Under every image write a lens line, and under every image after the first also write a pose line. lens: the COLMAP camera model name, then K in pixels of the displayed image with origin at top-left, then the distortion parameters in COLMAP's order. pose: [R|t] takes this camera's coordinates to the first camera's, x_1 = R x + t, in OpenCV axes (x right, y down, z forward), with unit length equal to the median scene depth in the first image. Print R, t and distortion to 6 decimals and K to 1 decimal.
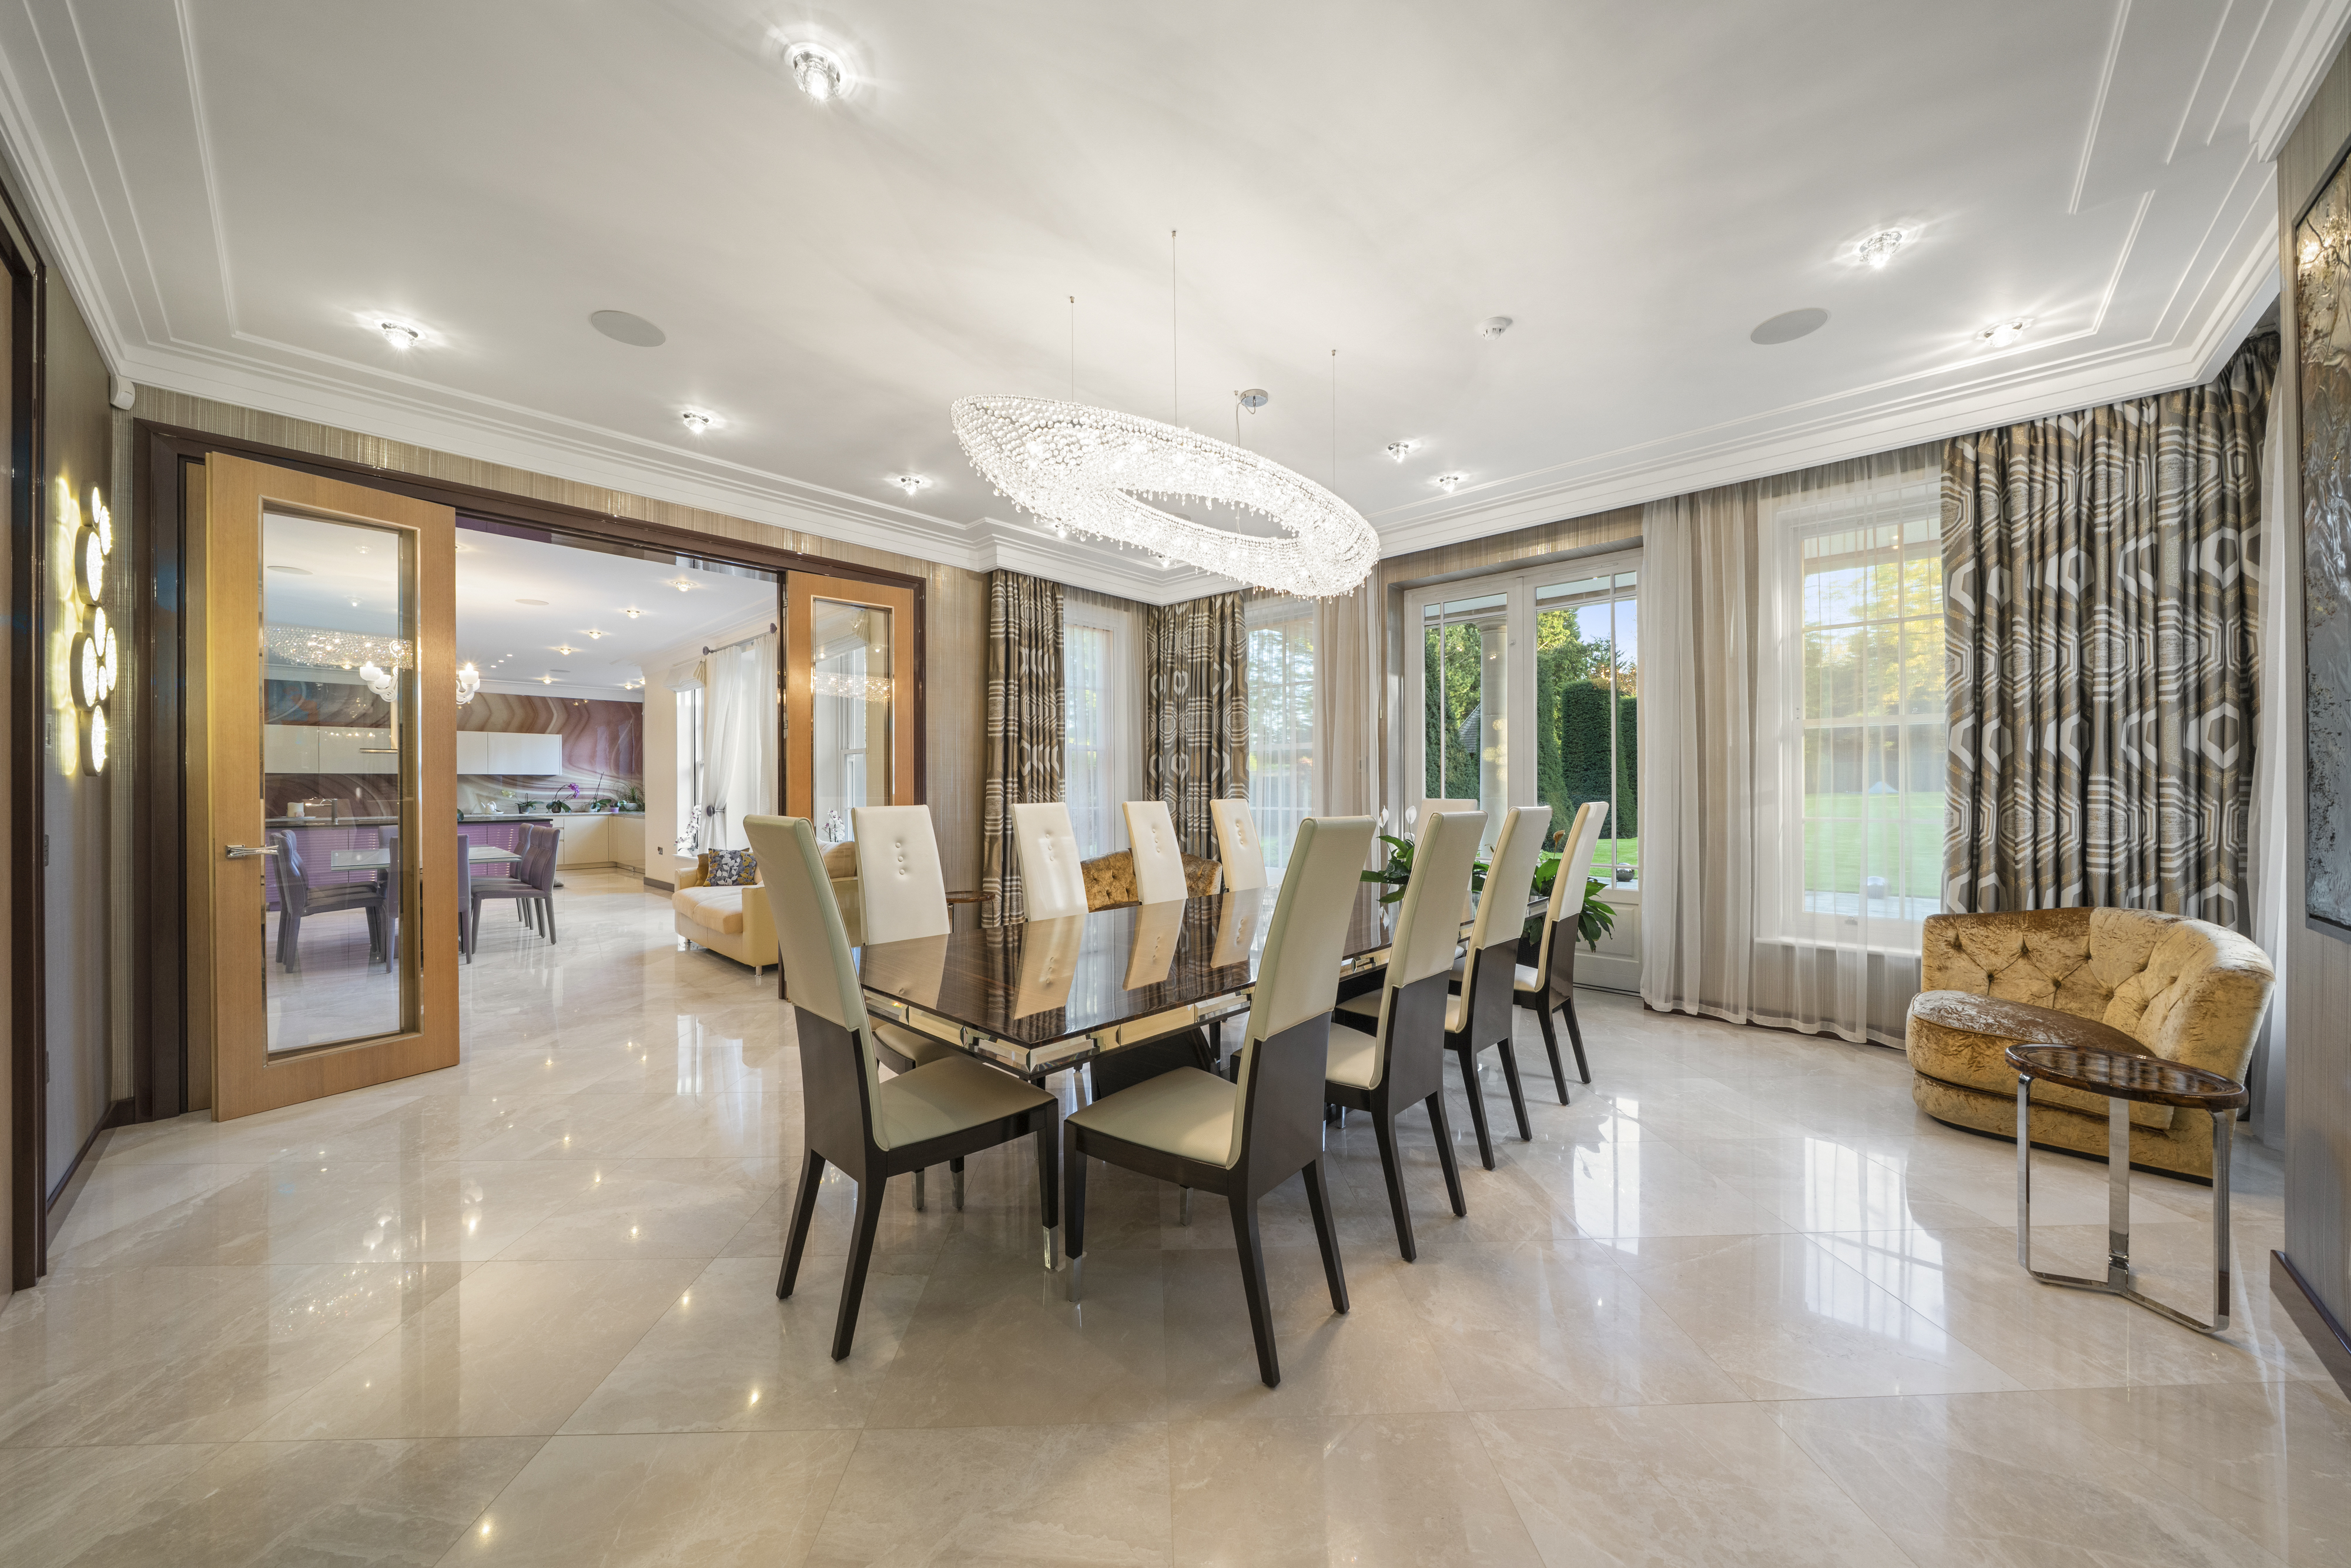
lens RADIAL K [[805.0, 0, 1158.7], [0, 805.0, 780.4], [0, 0, 1]] dist [-0.002032, -0.000053]
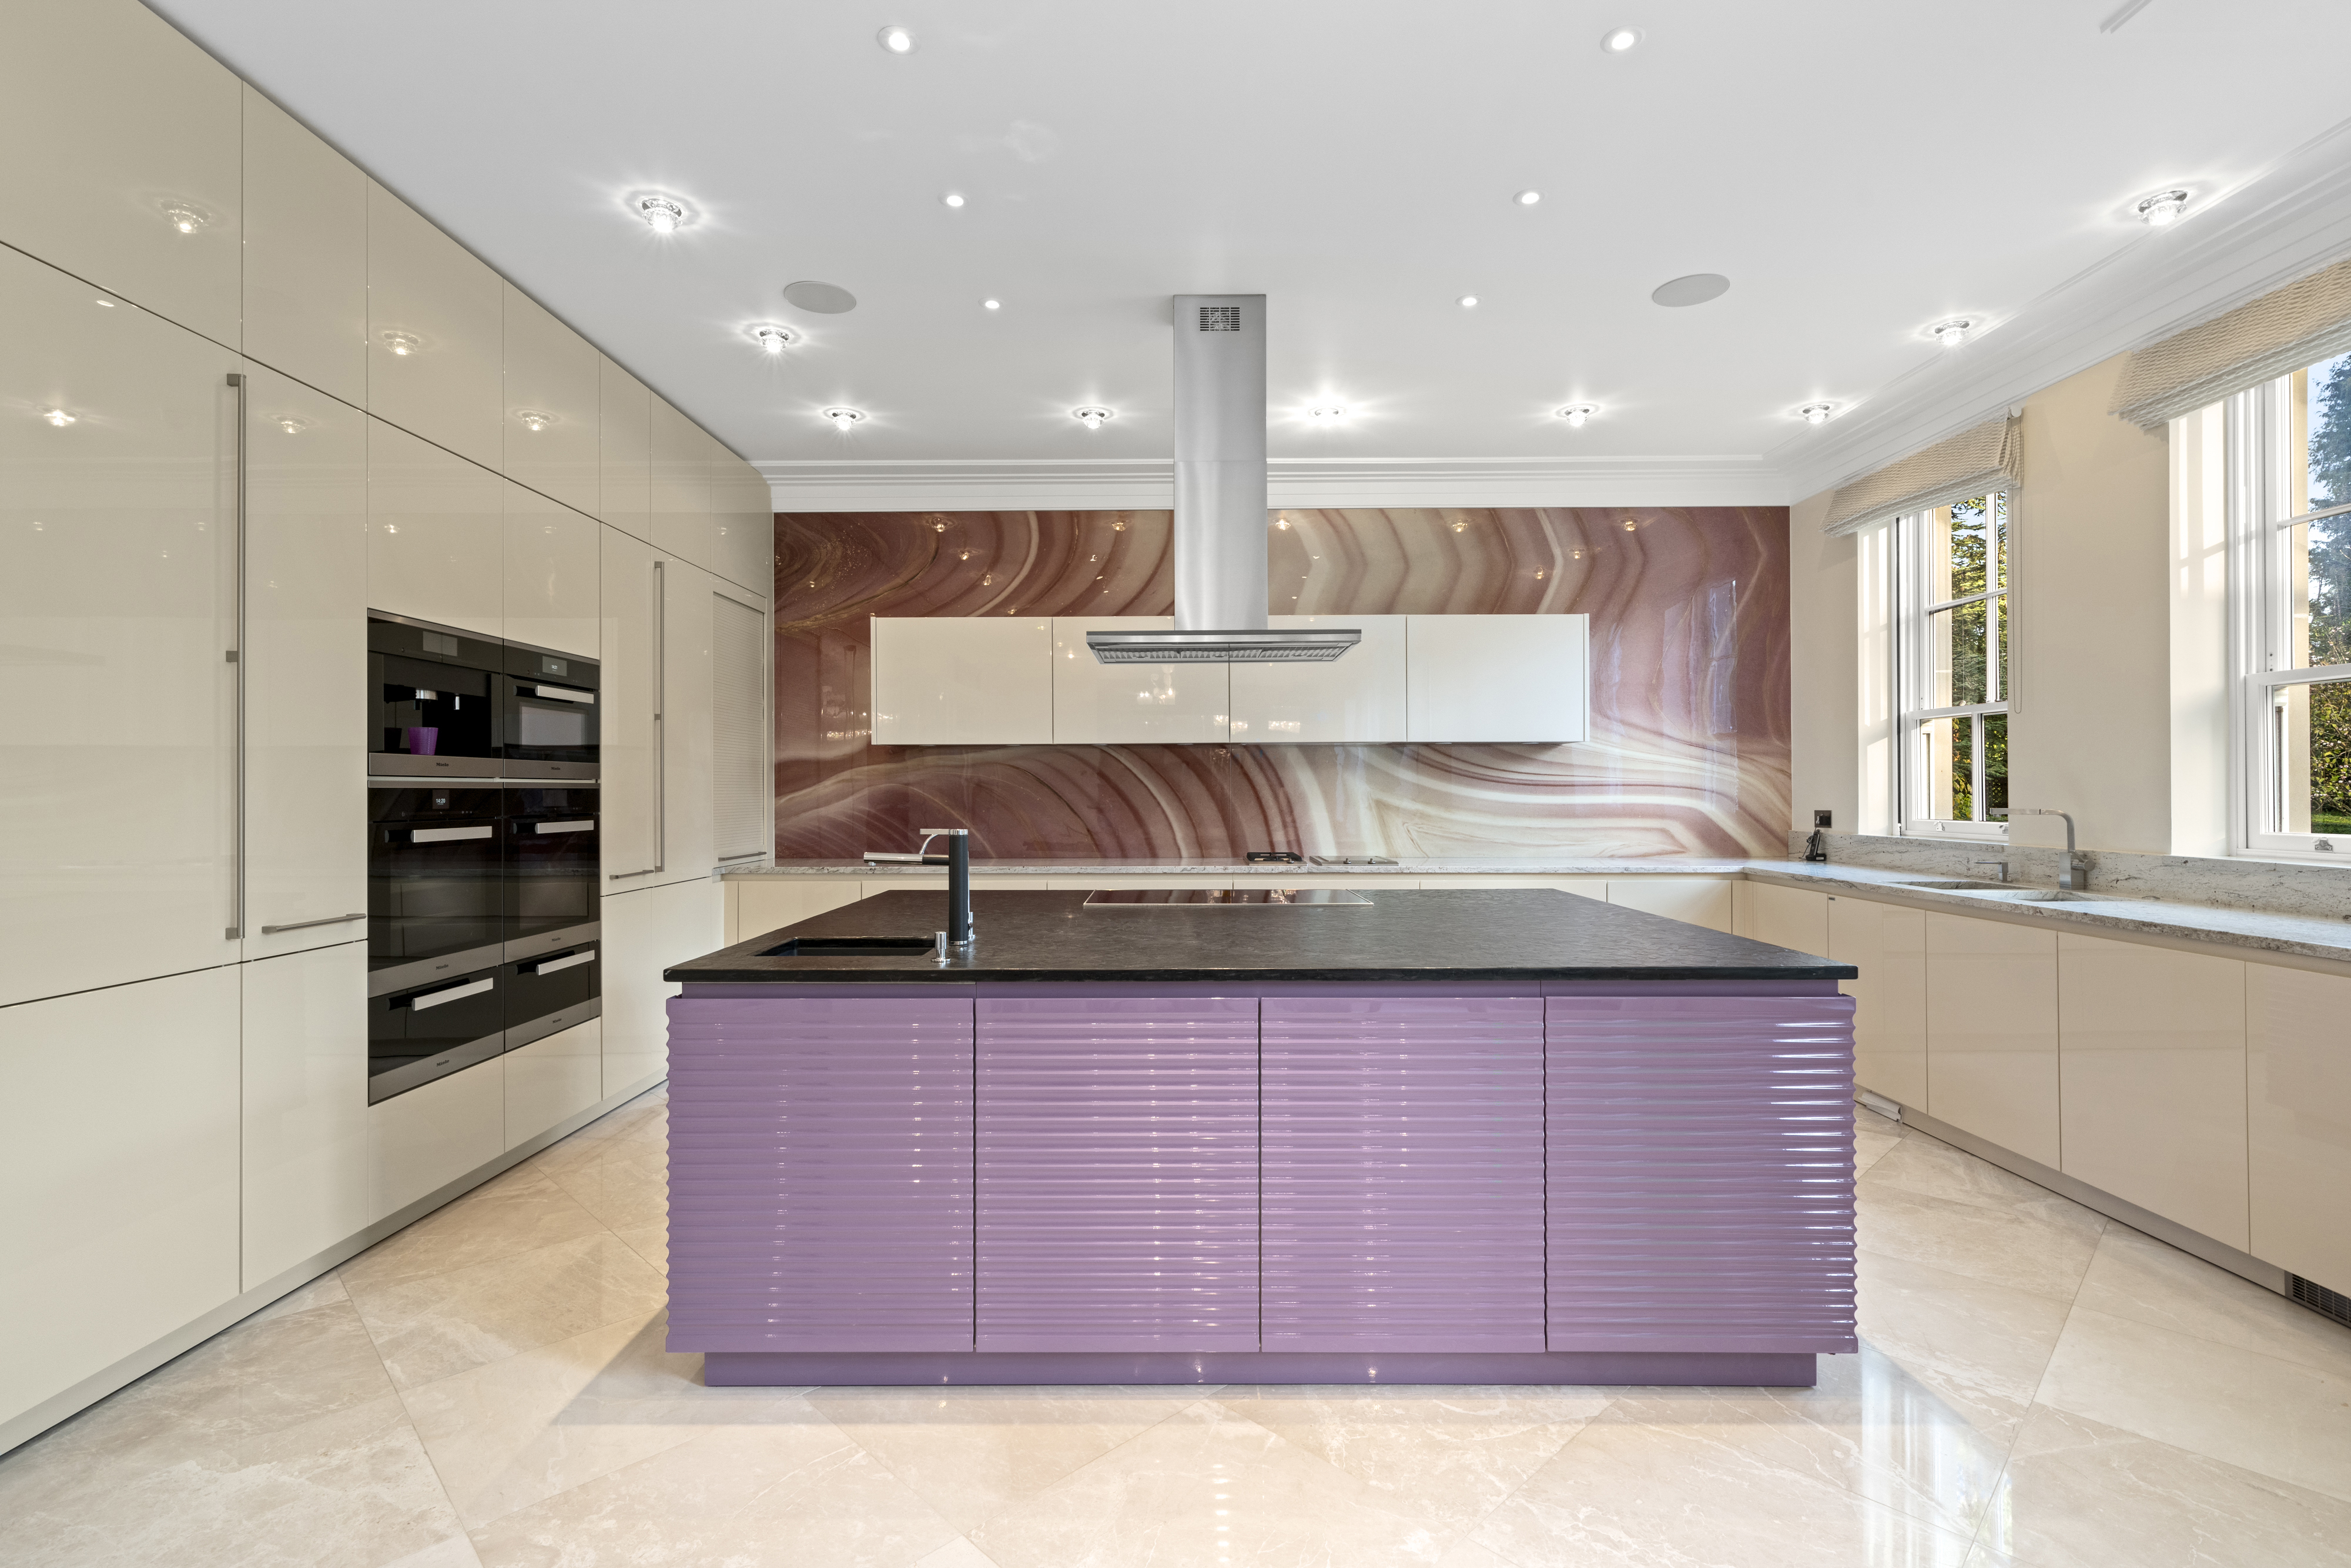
lens RADIAL K [[1135.8, 0, 1179.5], [0, 1135.8, 782.8], [0, 0, 1]] dist [0.003058, 0.000076]
pose [[0.687682, -0.001065, -0.726011, -0.530822], [0.006442, 0.999969, 0.004635, 0.006253], [0.725983, -0.007864, 0.687667, 0.579019]]
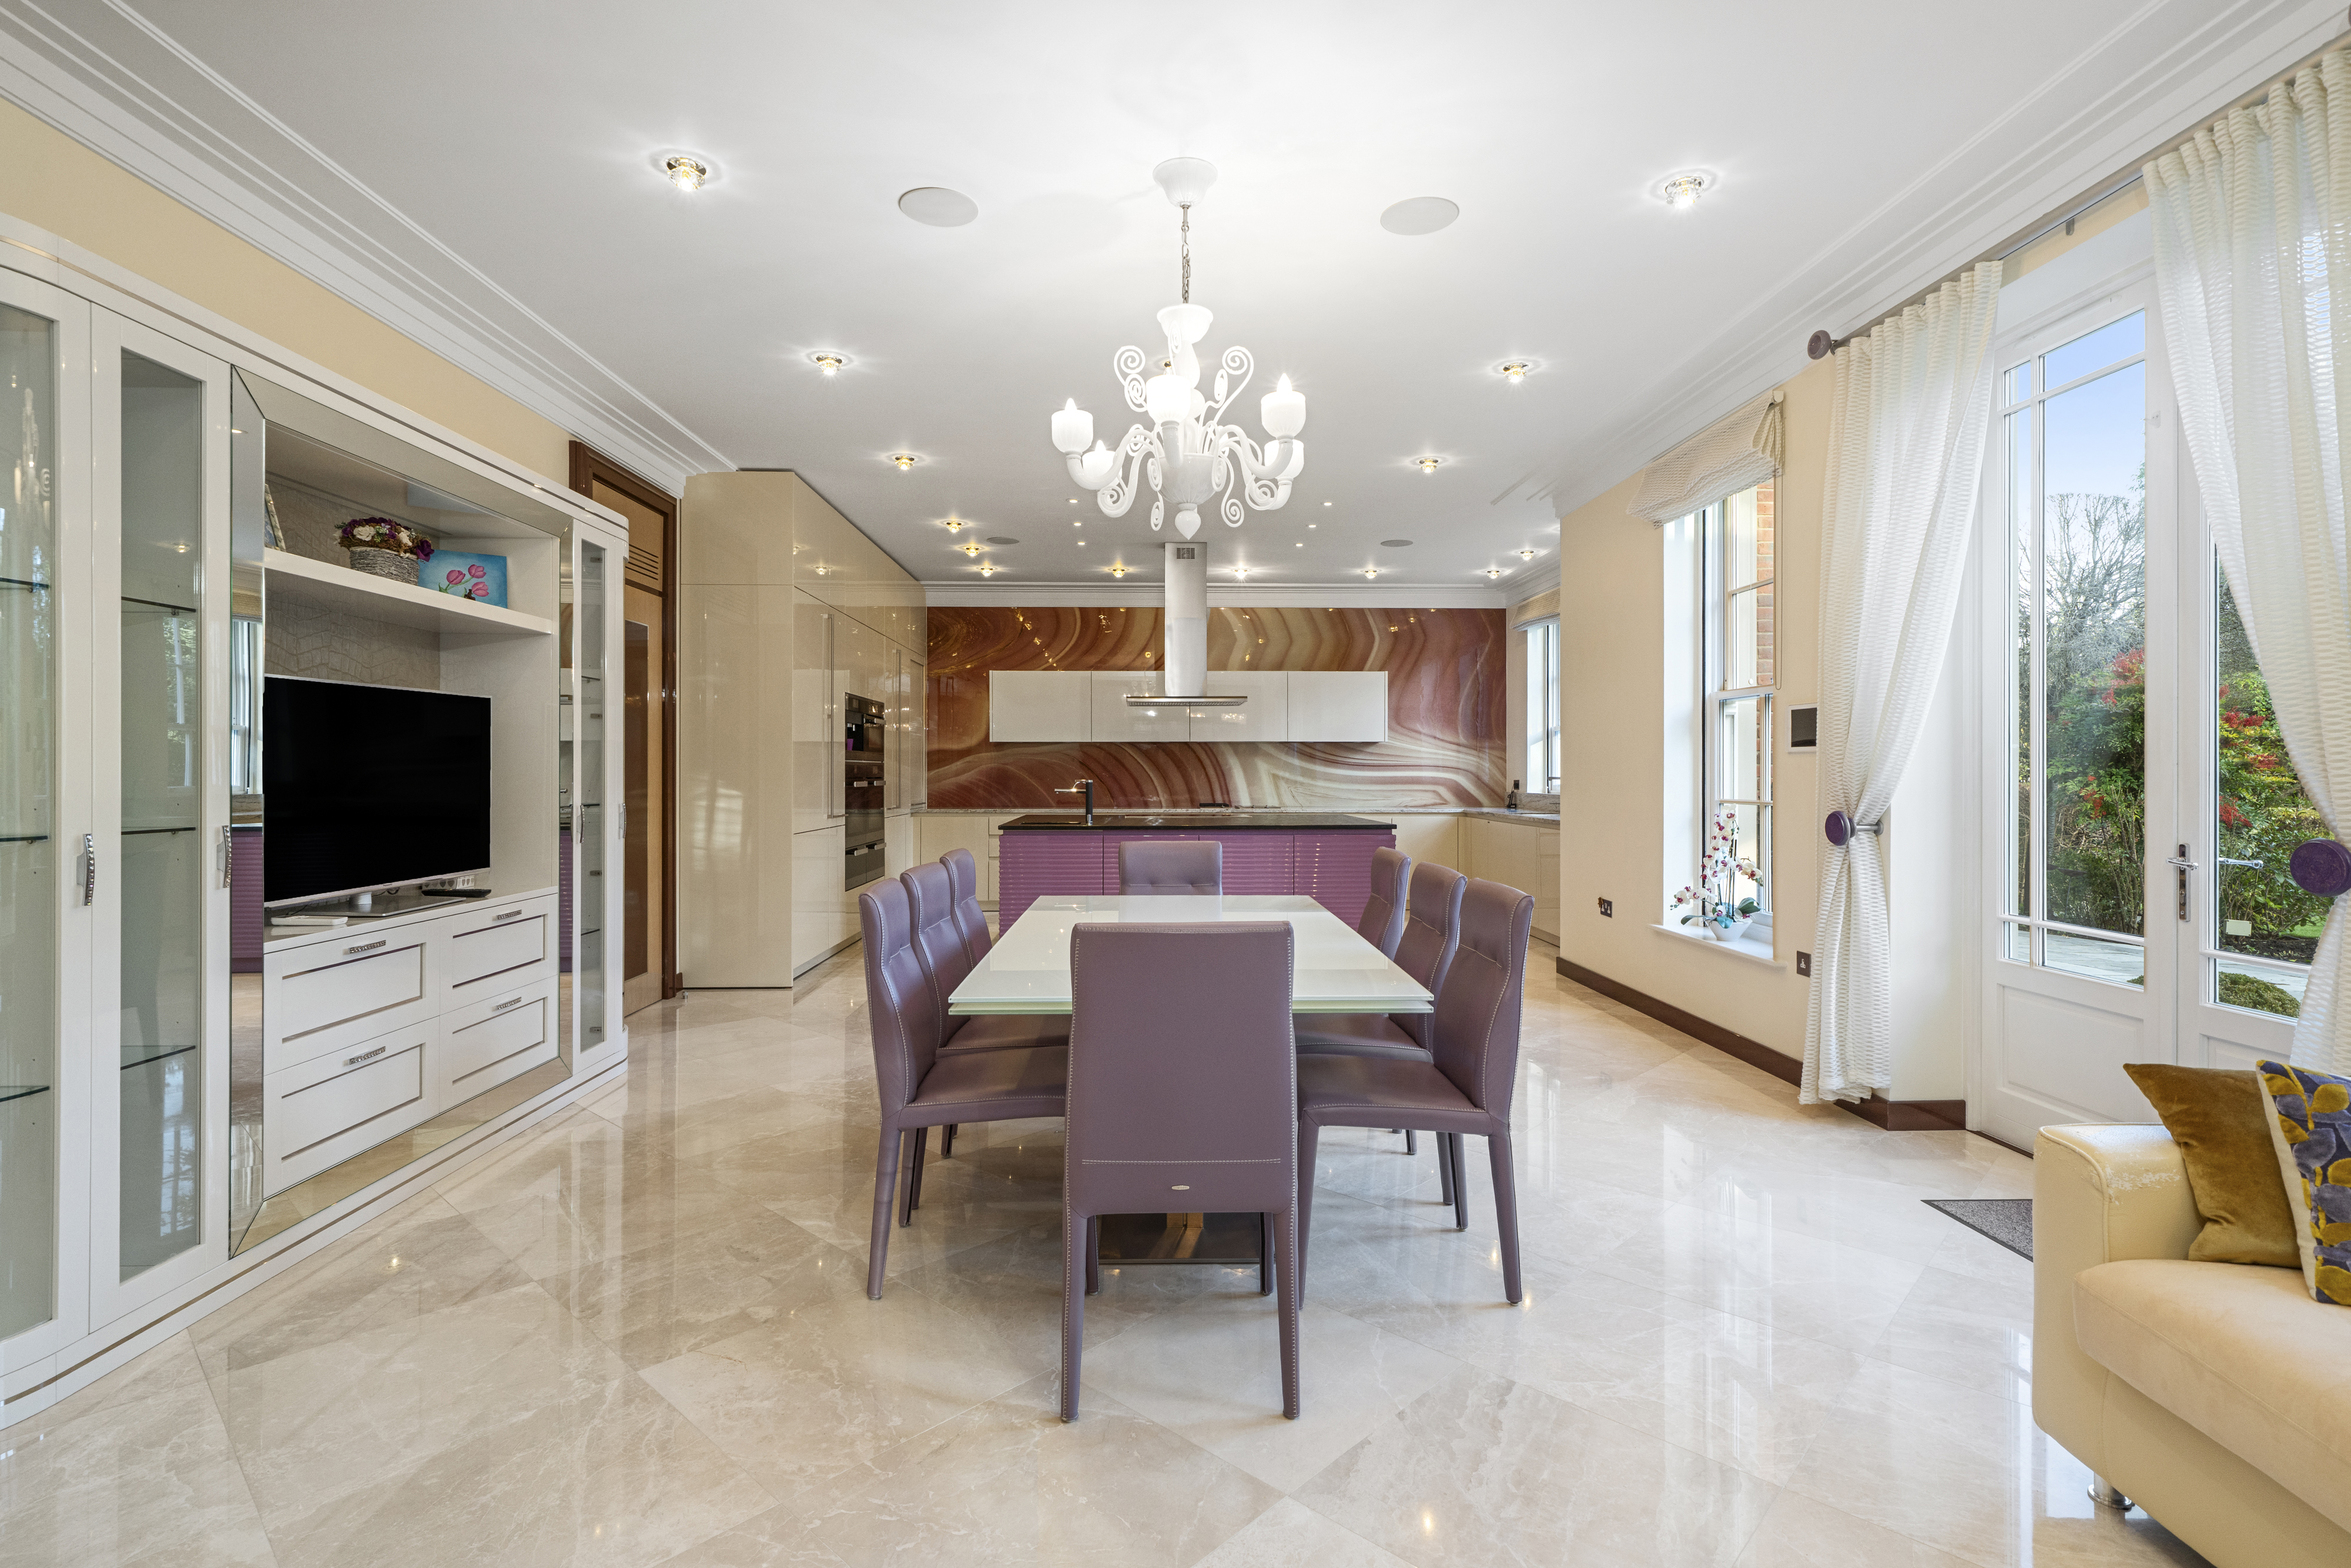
lens RADIAL K [[1135.8, 0, 1173.2], [0, 1135.8, 774.9], [0, 0, 1]] dist [0.003058, 0.000076]
pose [[0.709595, 0.006179, -0.704582, -0.283382], [0.003023, 0.999926, 0.011814, 0.006770], [0.704603, -0.010513, 0.709524, 0.321503]]
